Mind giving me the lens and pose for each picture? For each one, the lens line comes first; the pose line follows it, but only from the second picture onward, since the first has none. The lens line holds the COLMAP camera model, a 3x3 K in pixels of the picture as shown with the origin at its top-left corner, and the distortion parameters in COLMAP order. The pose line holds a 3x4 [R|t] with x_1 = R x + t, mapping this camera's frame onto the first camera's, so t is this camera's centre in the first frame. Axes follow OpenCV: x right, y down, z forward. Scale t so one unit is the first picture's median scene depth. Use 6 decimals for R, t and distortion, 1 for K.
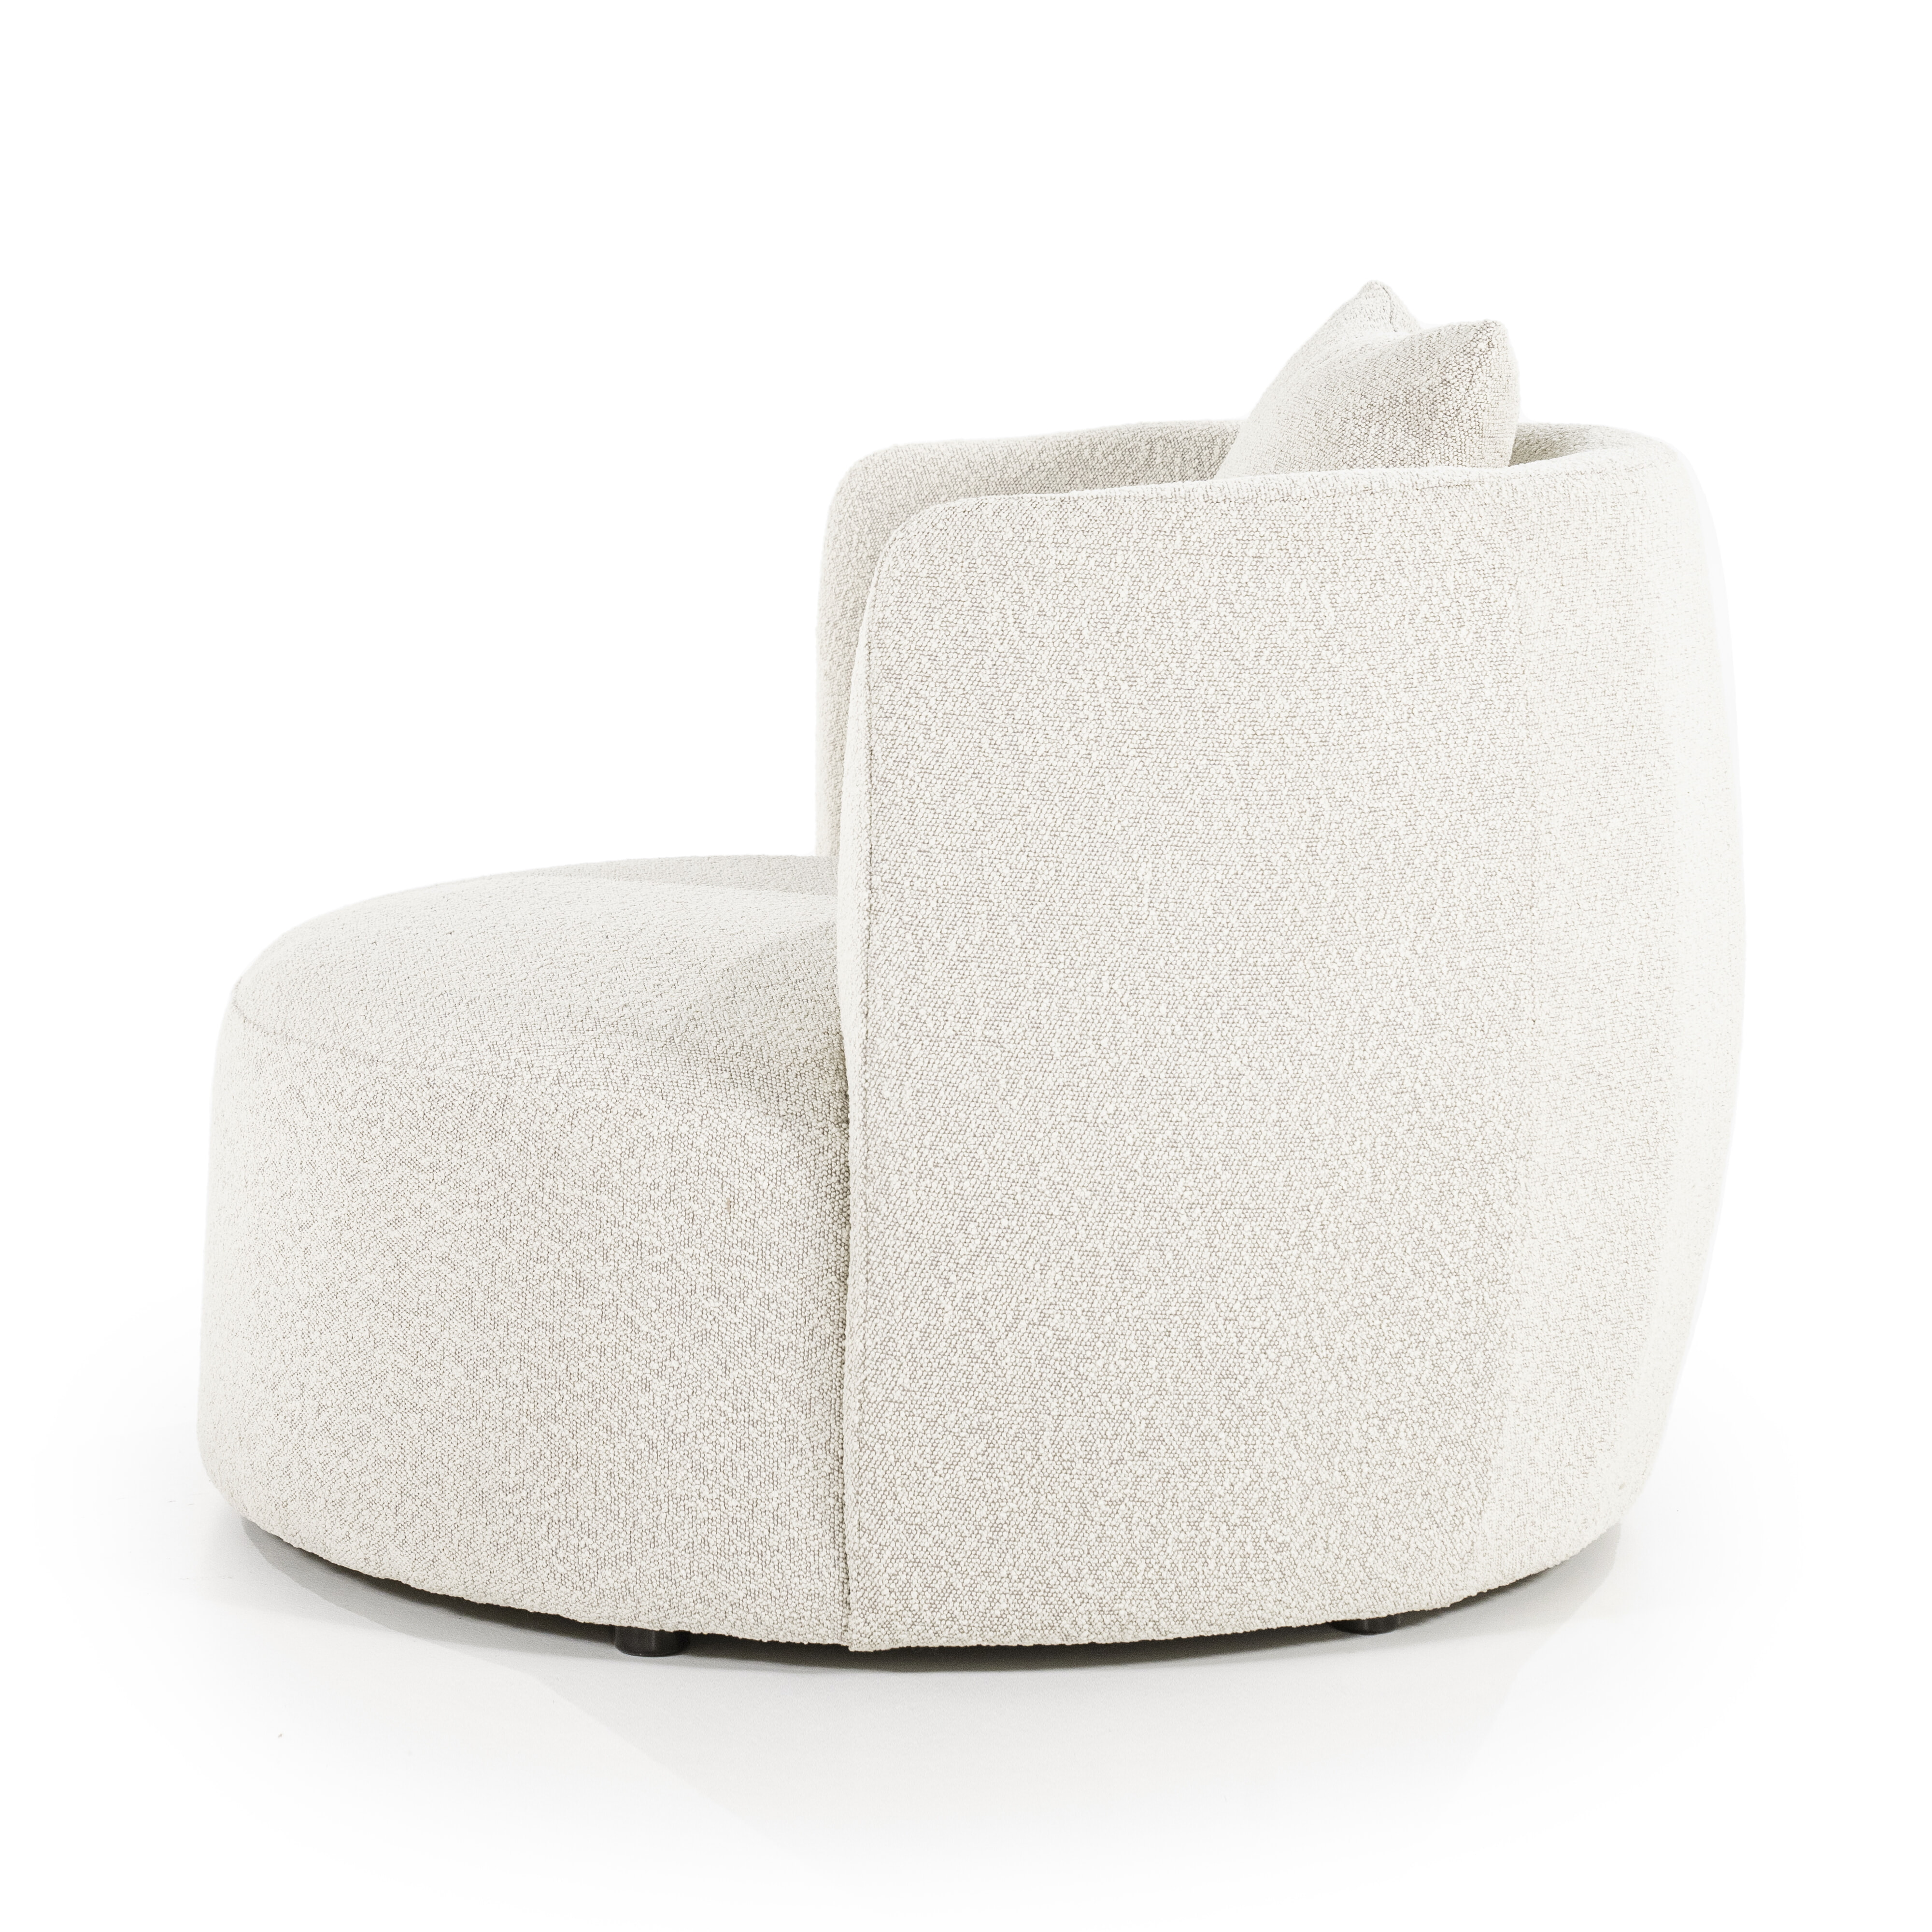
lens RADIAL K [[5129.5, 0, 916.9], [0, 5129.5, 933.9], [0, 0, 1]] dist [0.328552, 0.000000]
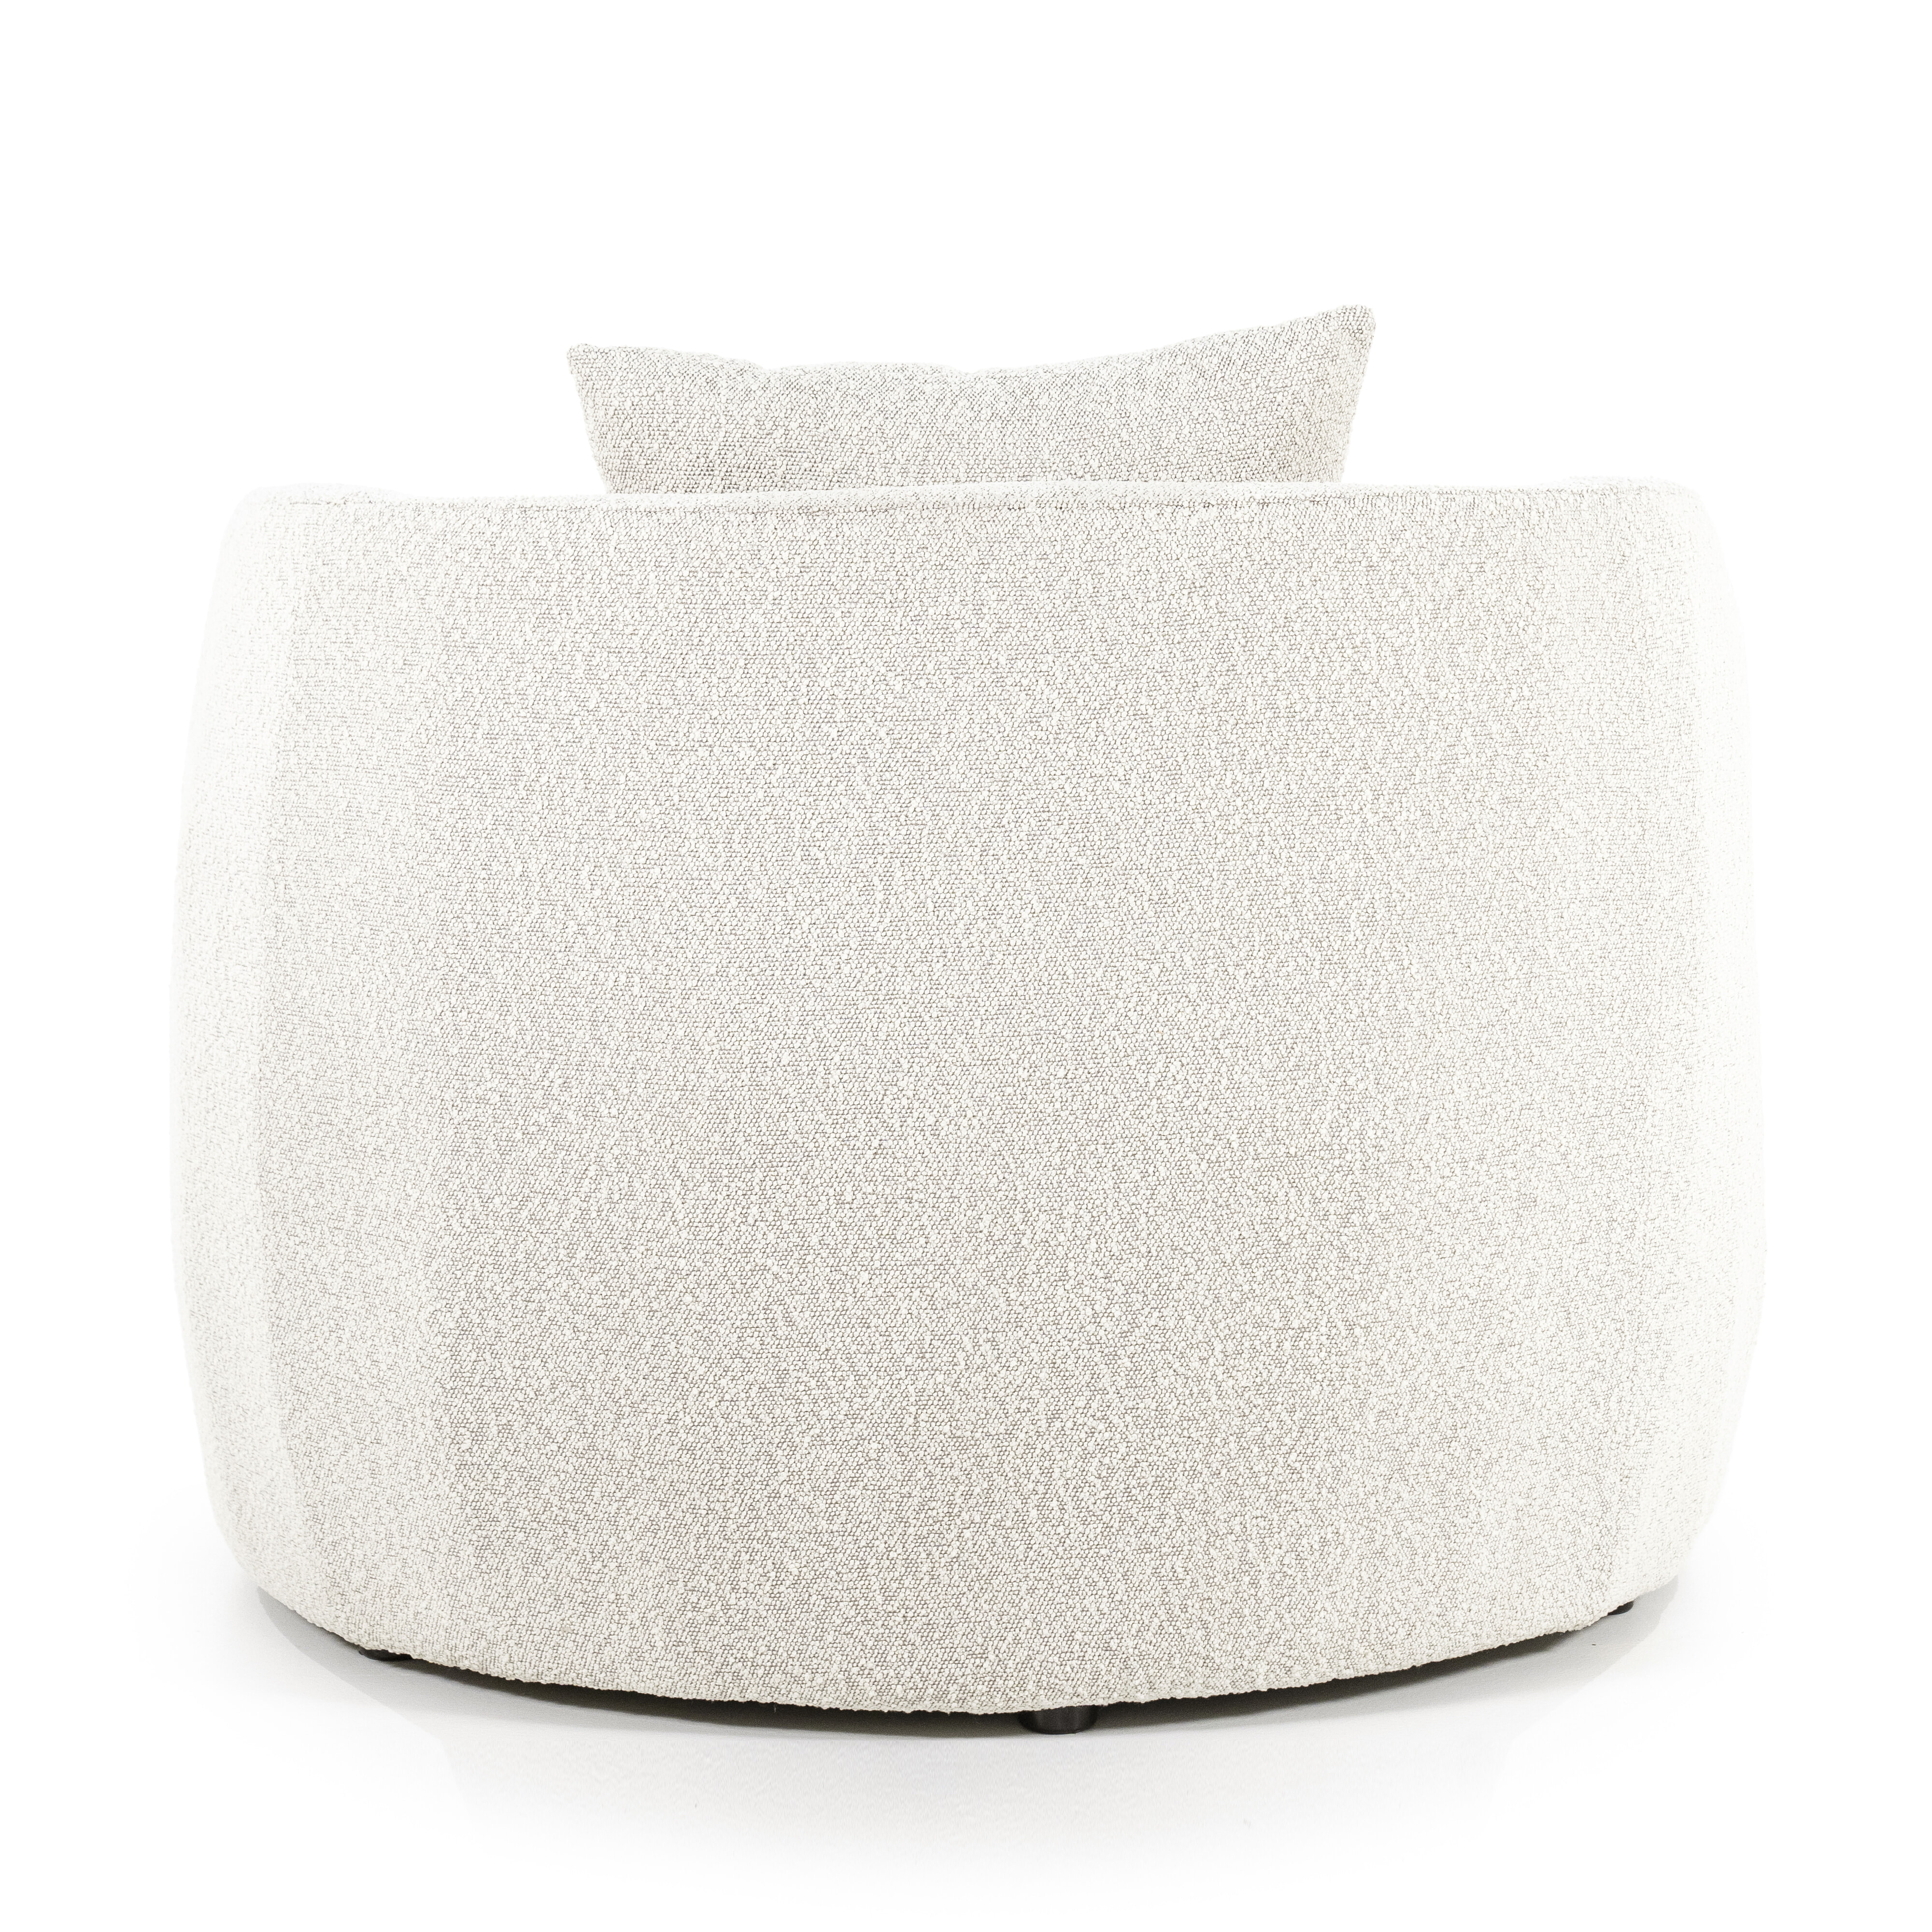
lens RADIAL K [[5129.5, 0, 1065.8], [0, 5129.5, 943.8], [0, 0, 1]] dist [0.328552, 0.000000]
pose [[-0.008599, 0.127607, -0.991788, 1.109440], [-0.129859, 0.983283, 0.127638, -0.150845], [0.991495, 0.129891, 0.008116, 1.156801]]
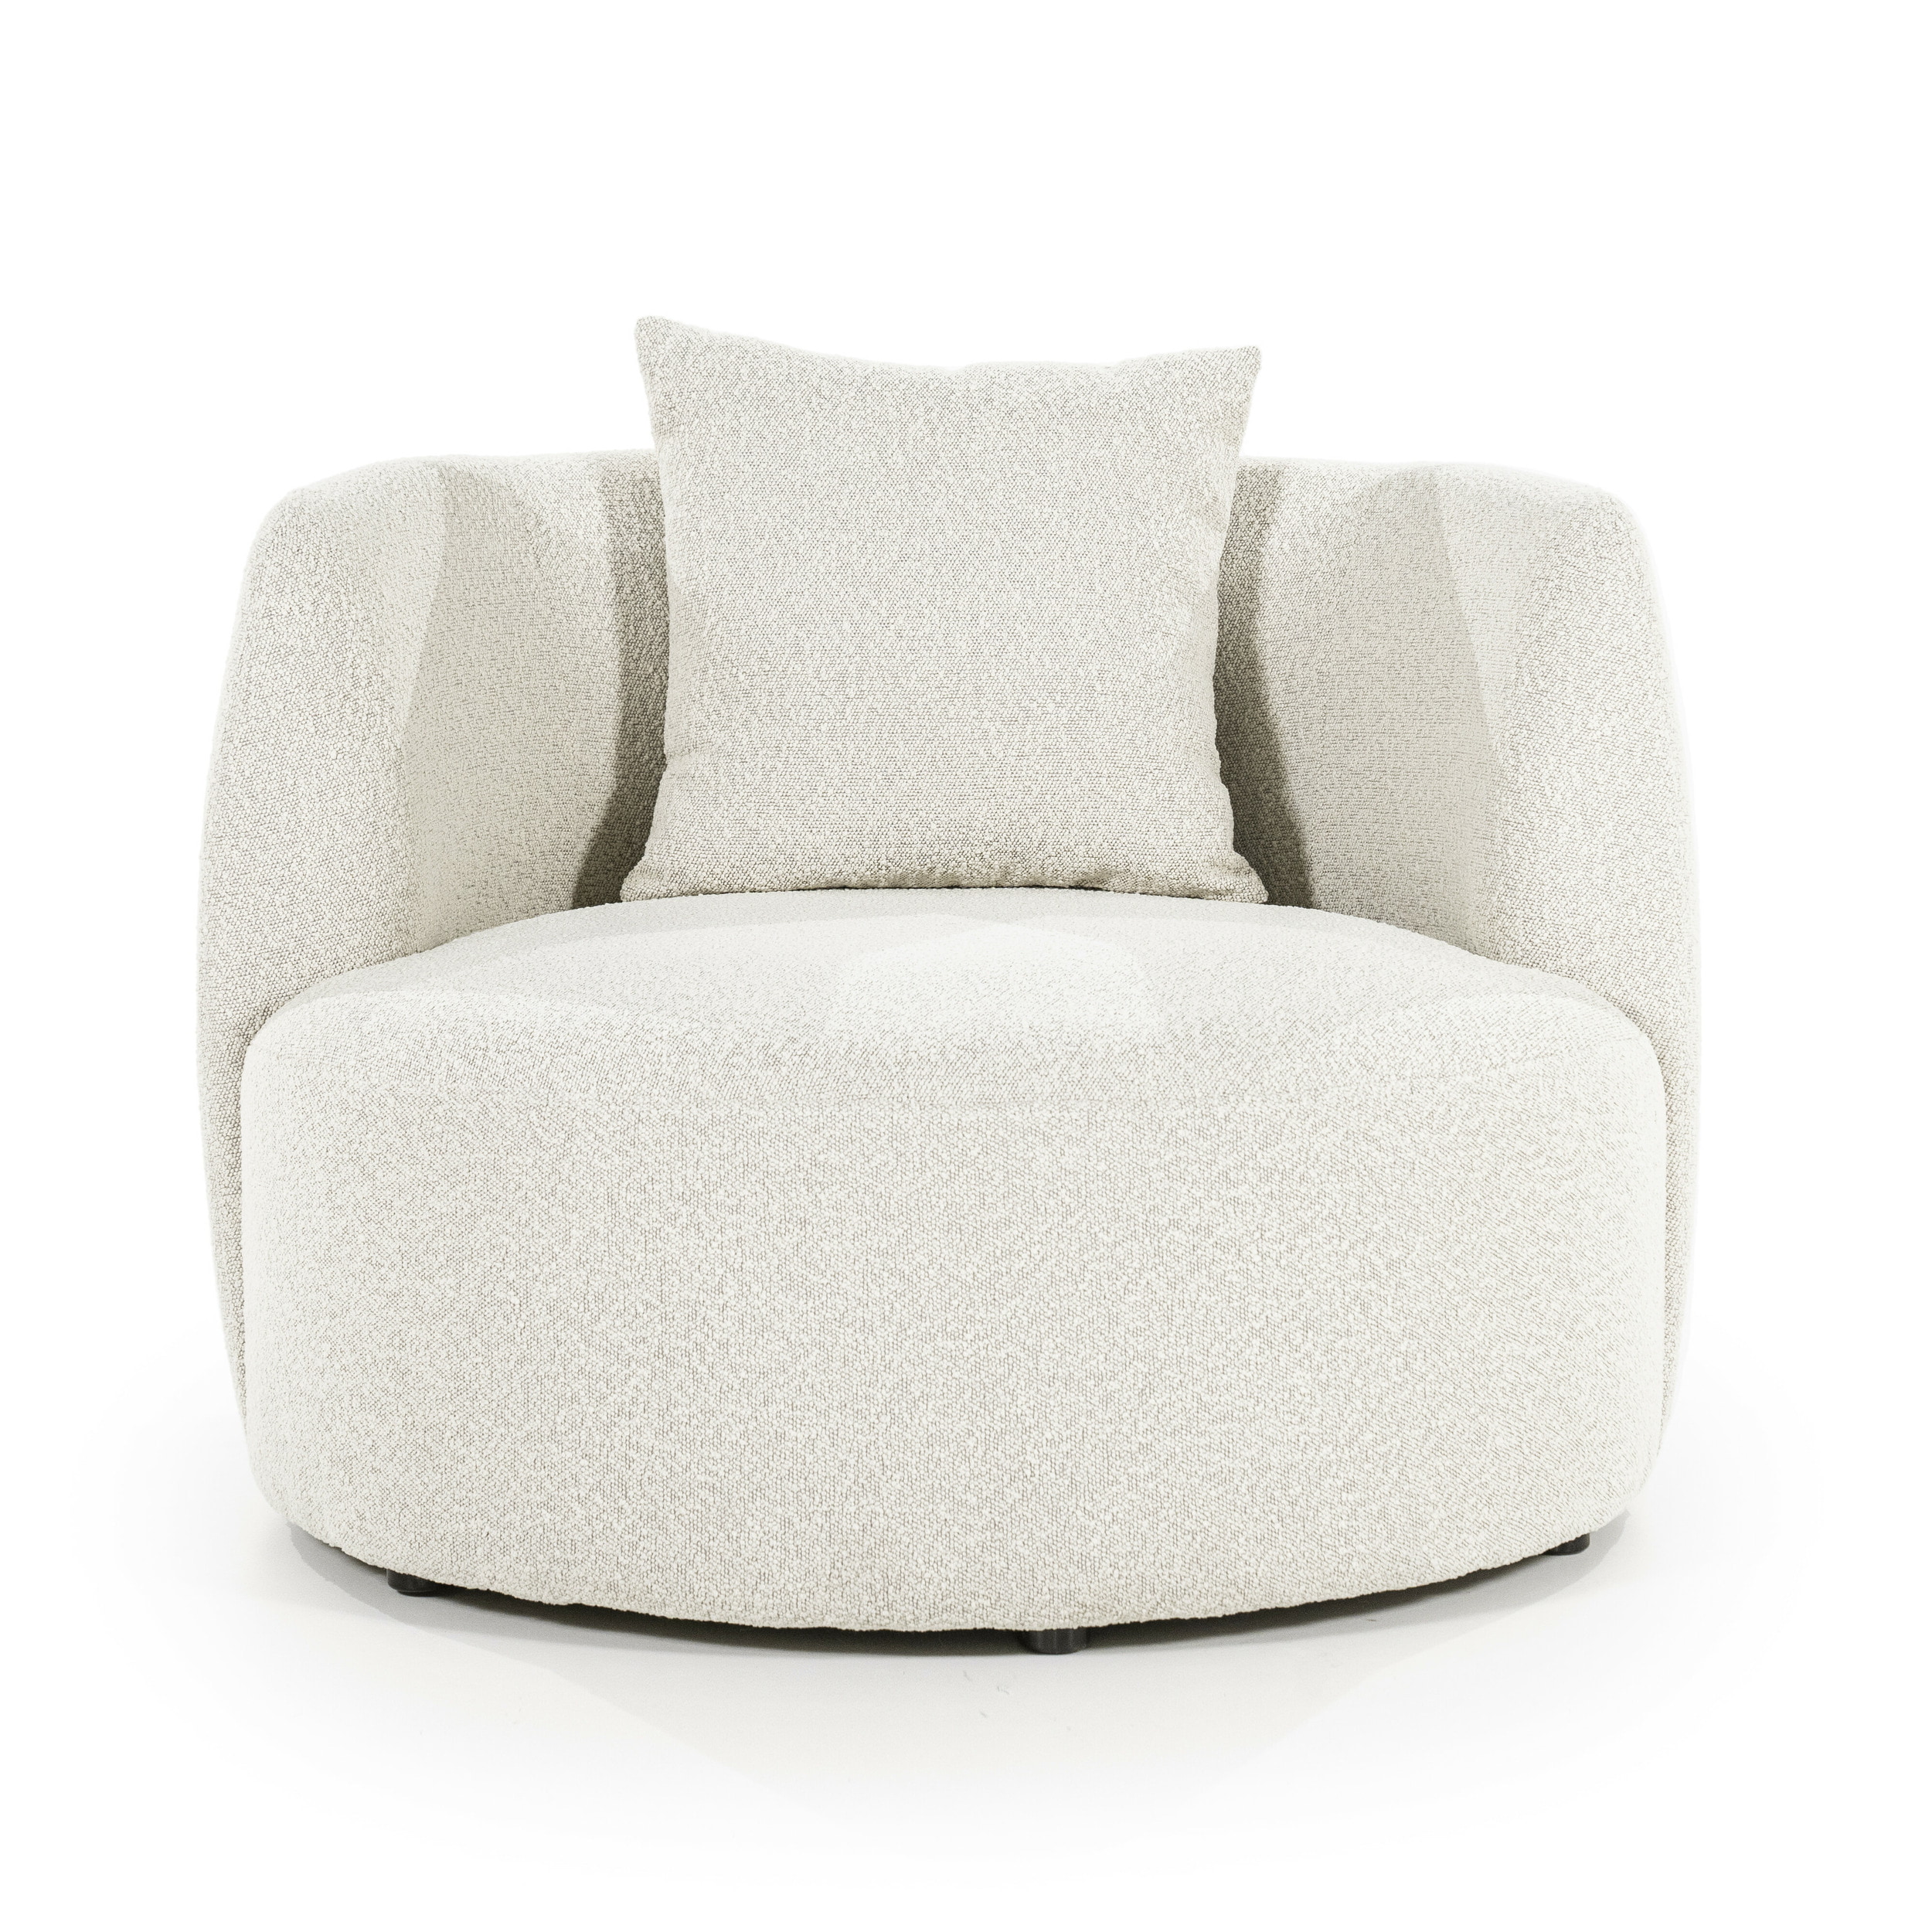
lens RADIAL K [[5129.5, 0, 1009.1], [0, 5129.5, 940.9], [0, 0, 1]] dist [0.328552, 0.000000]
pose [[0.011715, -0.126449, 0.991904, -1.167506], [0.130201, 0.983720, 0.123868, -0.146347], [-0.991418, 0.127696, 0.027988, 1.099635]]
